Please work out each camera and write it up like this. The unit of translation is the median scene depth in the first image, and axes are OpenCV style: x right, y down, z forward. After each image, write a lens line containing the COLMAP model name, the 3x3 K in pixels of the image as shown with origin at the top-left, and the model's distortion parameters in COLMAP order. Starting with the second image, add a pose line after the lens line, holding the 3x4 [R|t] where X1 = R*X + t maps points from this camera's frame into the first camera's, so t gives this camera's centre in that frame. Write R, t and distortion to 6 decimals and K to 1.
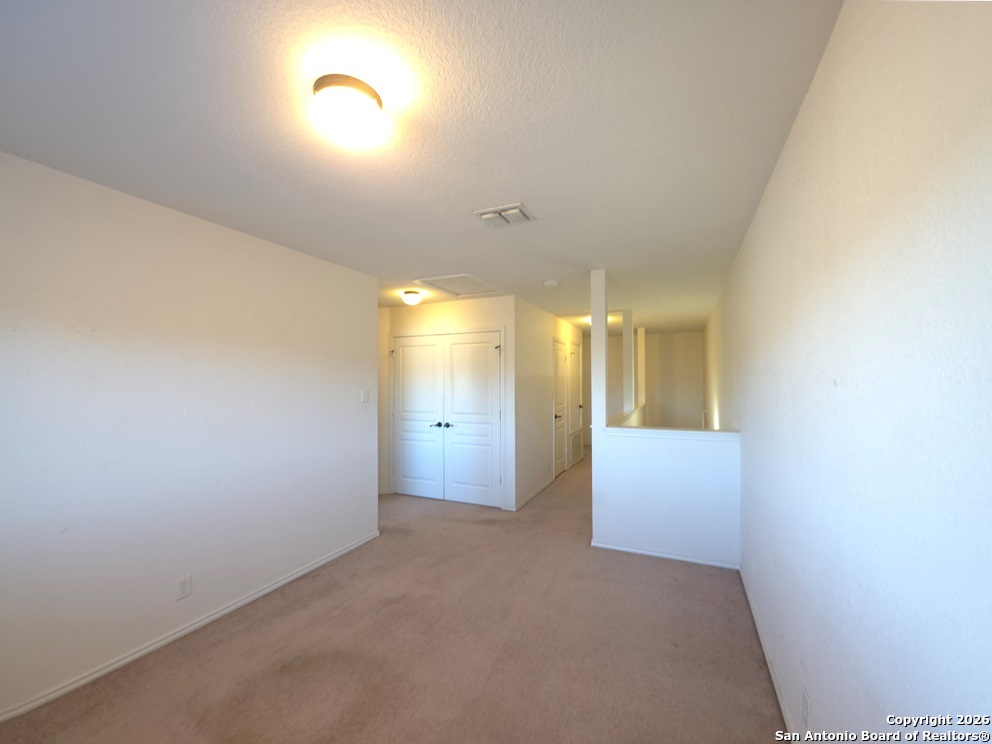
lens RADIAL K [[396.5, 0, 498.2], [0, 396.5, 376.3], [0, 0, 1]] dist [-0.001695, 0.000028]
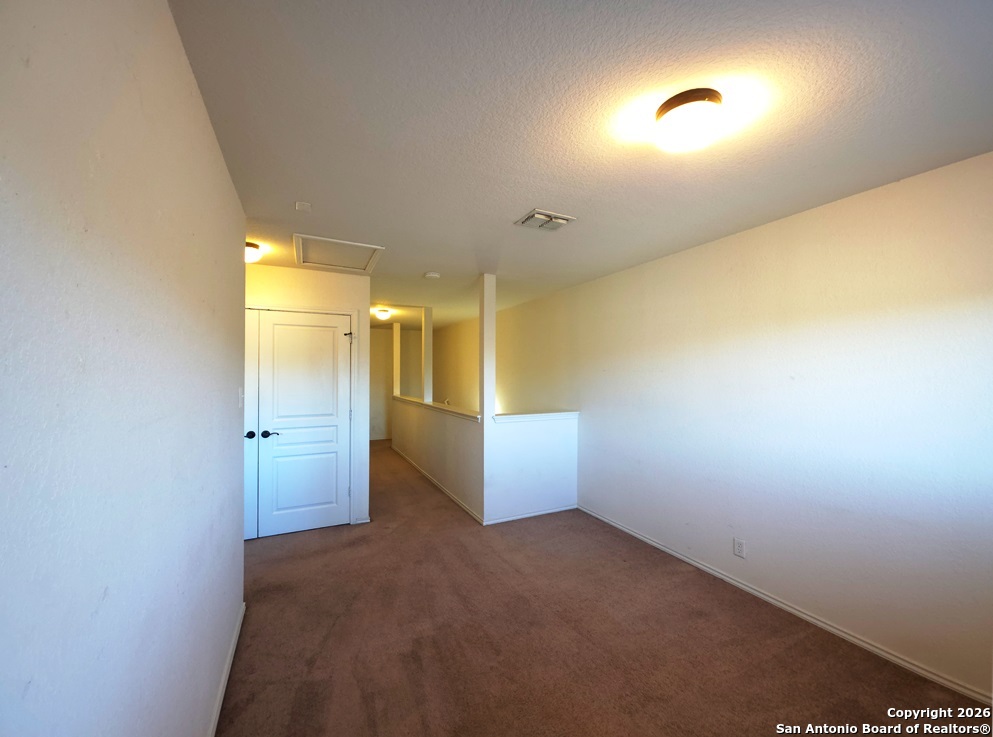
lens RADIAL K [[396.9, 0, 498.6], [0, 396.9, 370.9], [0, 0, 1]] dist [-0.001695, 0.000028]
pose [[0.621147, 0.013415, 0.783579, -0.463159], [-0.016173, 0.999860, -0.004298, 0.003268], [-0.783527, -0.010003, 0.621277, 0.223990]]
